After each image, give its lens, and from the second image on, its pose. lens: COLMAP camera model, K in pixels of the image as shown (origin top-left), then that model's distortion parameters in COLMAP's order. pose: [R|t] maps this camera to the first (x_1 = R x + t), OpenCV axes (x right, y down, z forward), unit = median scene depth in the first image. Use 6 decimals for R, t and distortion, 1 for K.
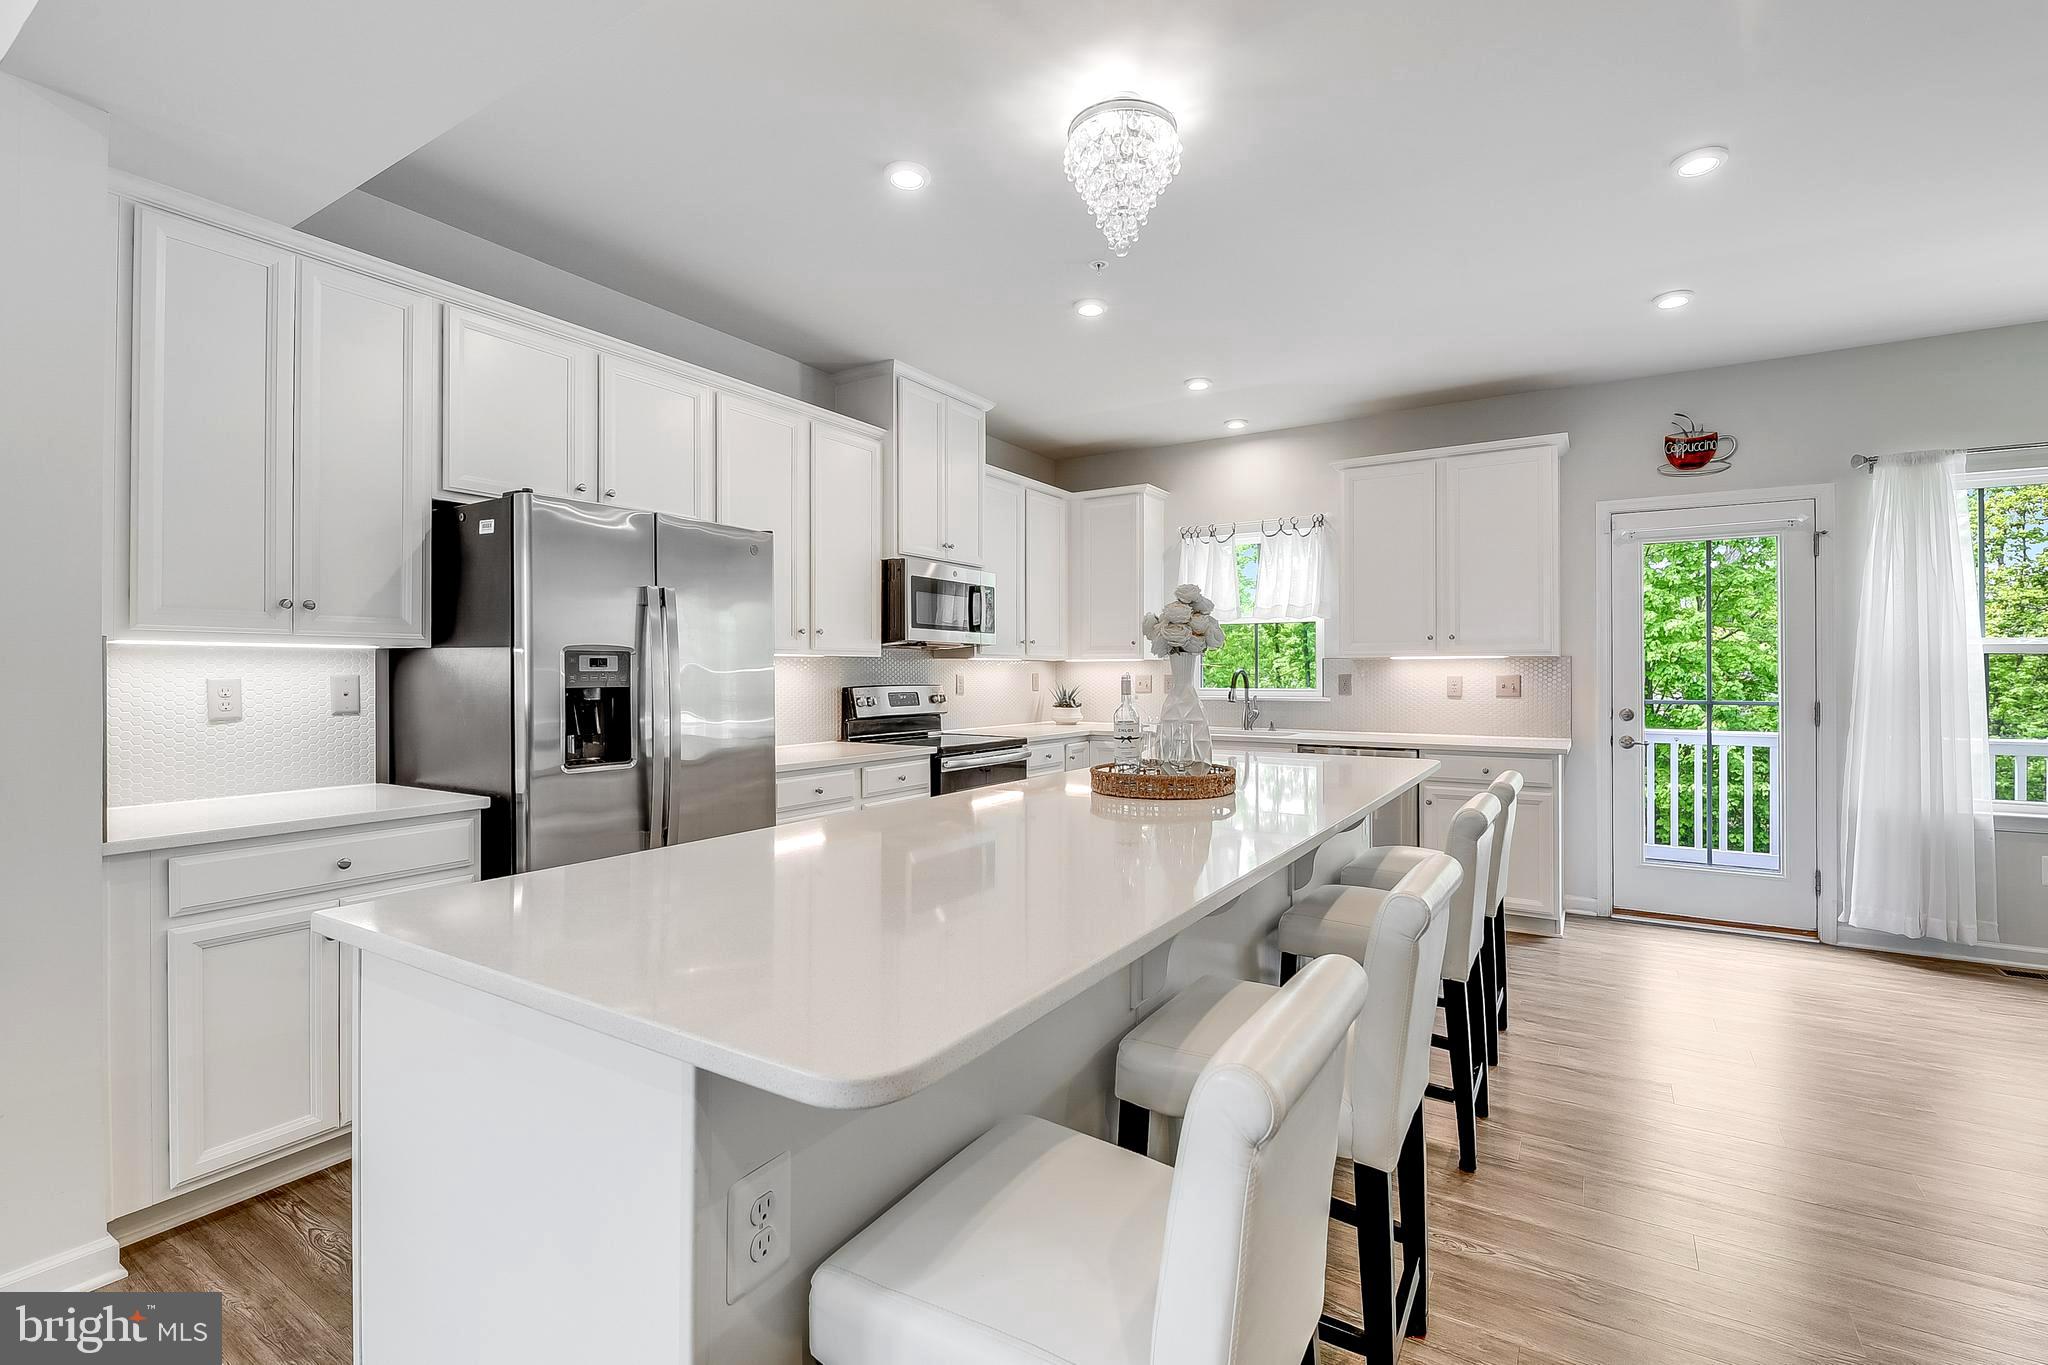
lens RADIAL K [[892.6, 0, 1040.6], [0, 892.6, 670.6], [0, 0, 1]] dist [-0.012831, -0.000248]
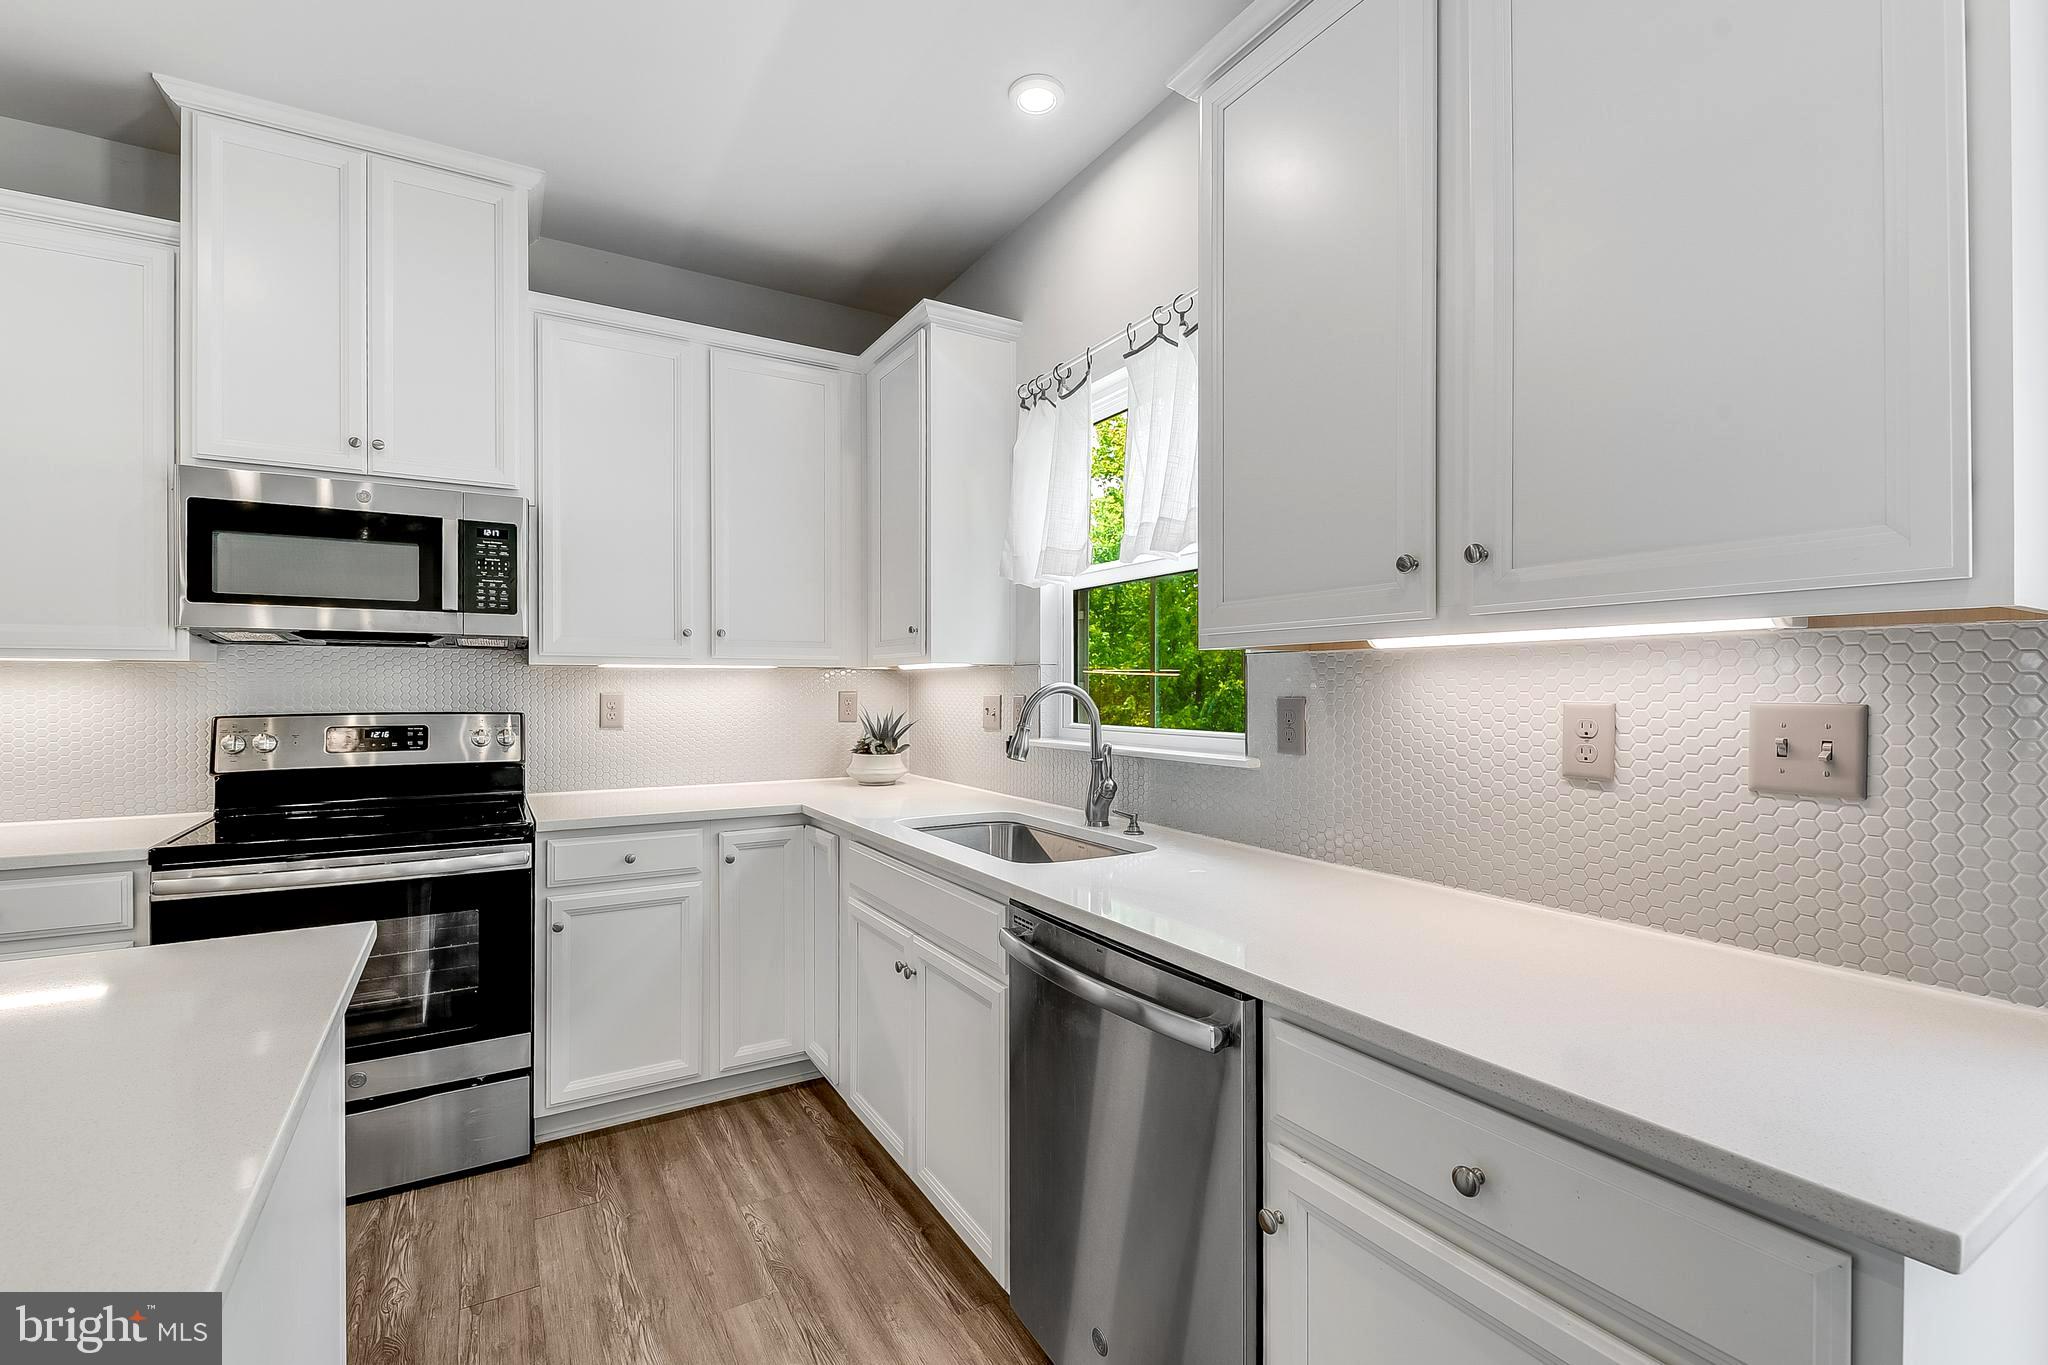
lens RADIAL K [[865.2, 0, 1026.7], [0, 865.2, 693.7], [0, 0, 1]] dist [-0.016802, -0.000084]
pose [[0.898068, 0.002582, -0.439849, 0.430608], [0.000879, 0.999970, 0.007665, 0.000385], [0.439856, -0.007271, 0.898039, 0.689390]]
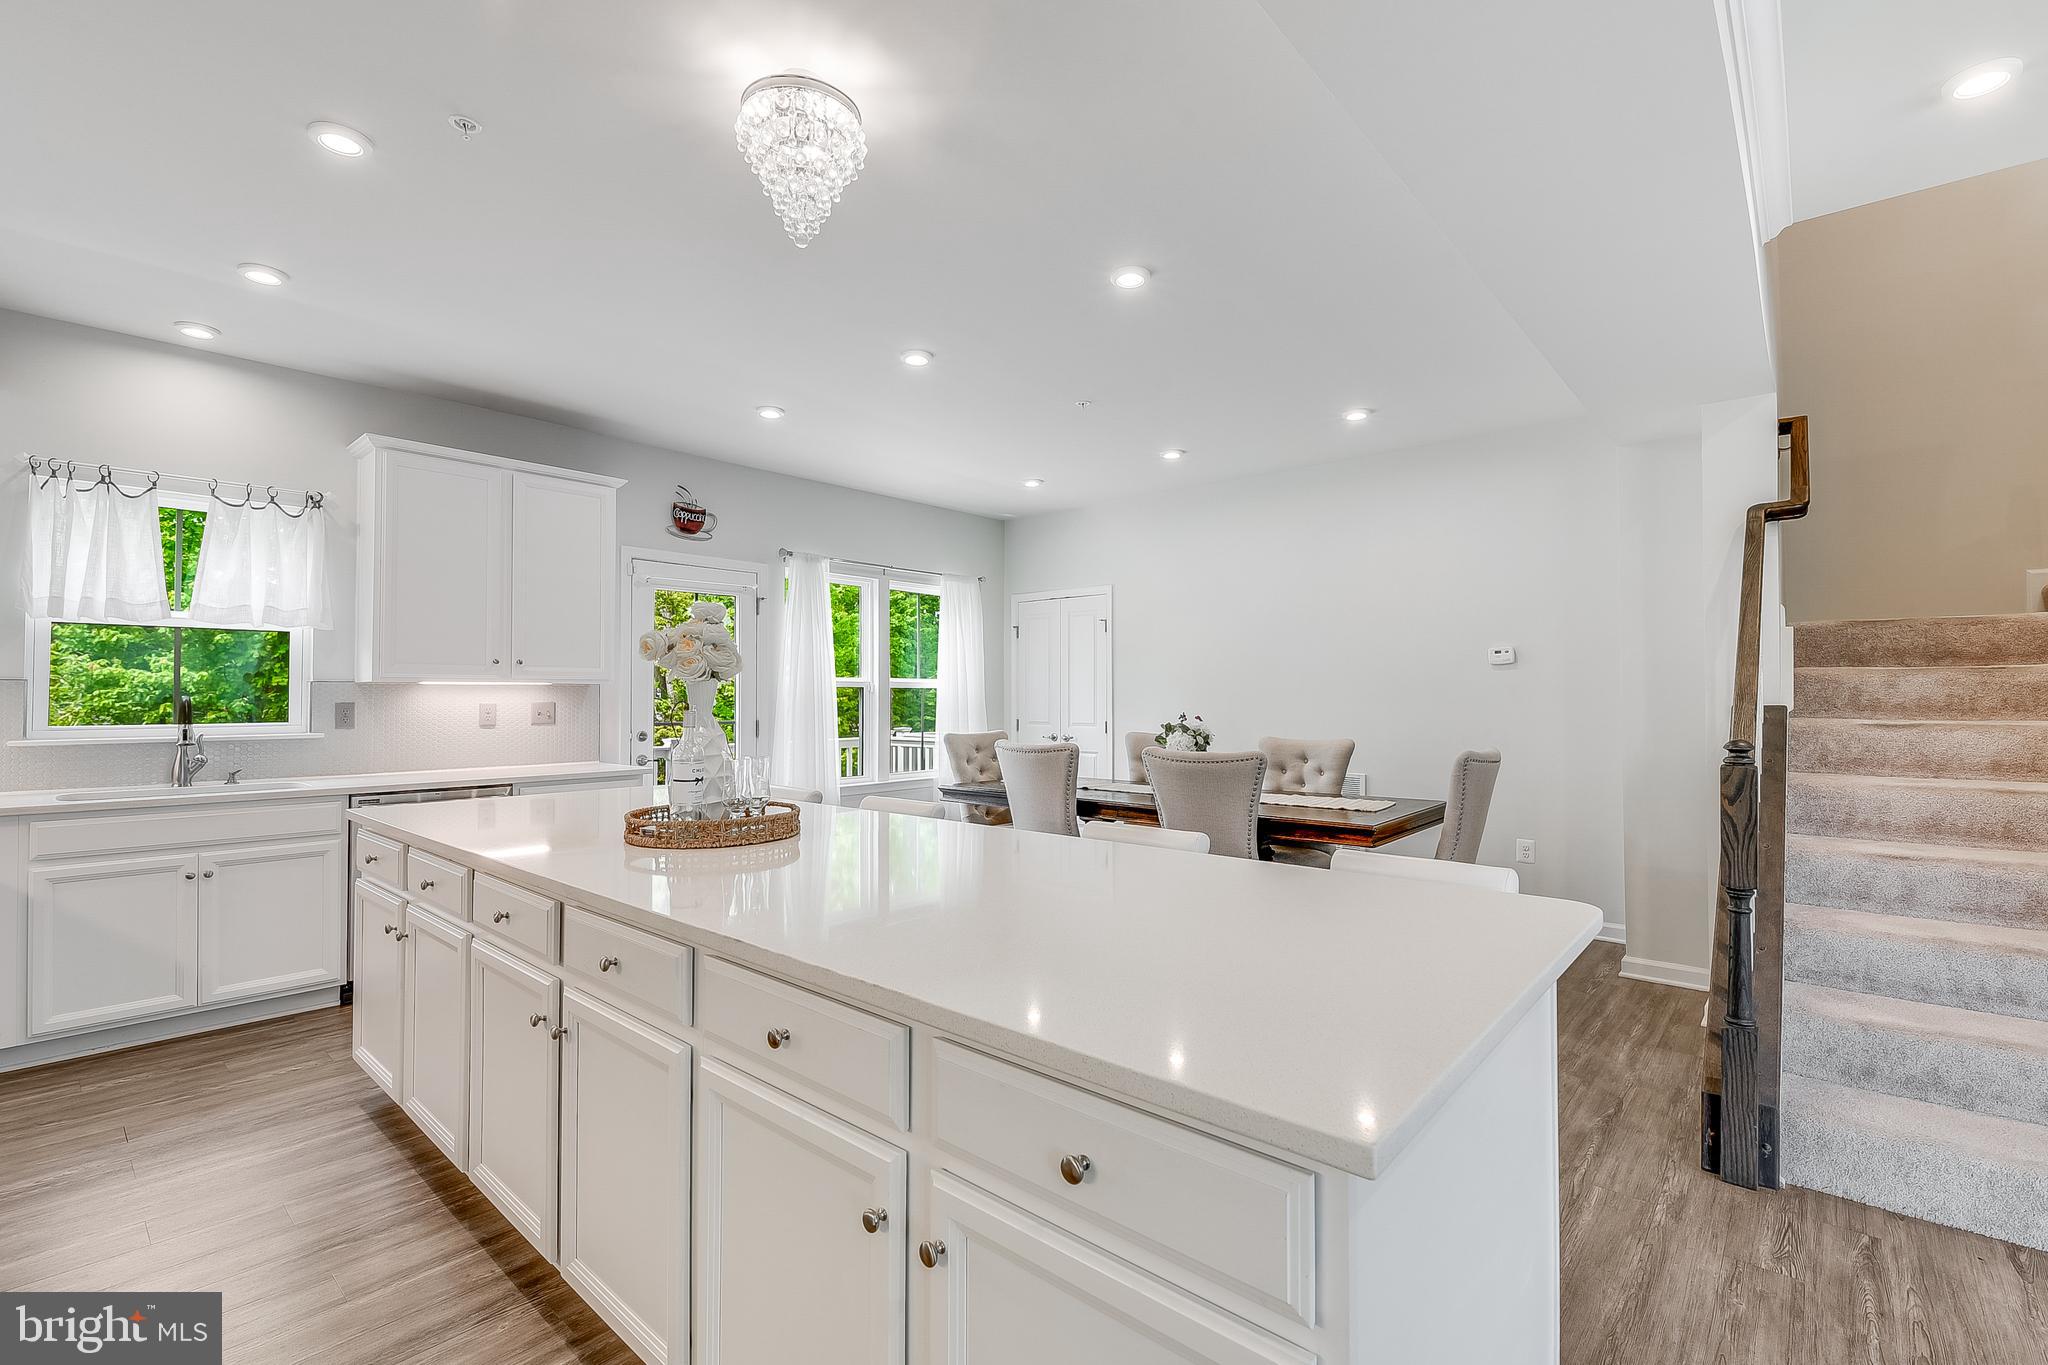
lens RADIAL K [[892.6, 0, 1040.6], [0, 892.6, 670.6], [0, 0, 1]] dist [-0.012831, -0.000248]
pose [[0.148795, 0.029193, 0.988437, -0.366769], [-0.000755, 0.999567, -0.029408, -0.001239], [-0.988868, 0.003630, 0.148753, 0.299231]]
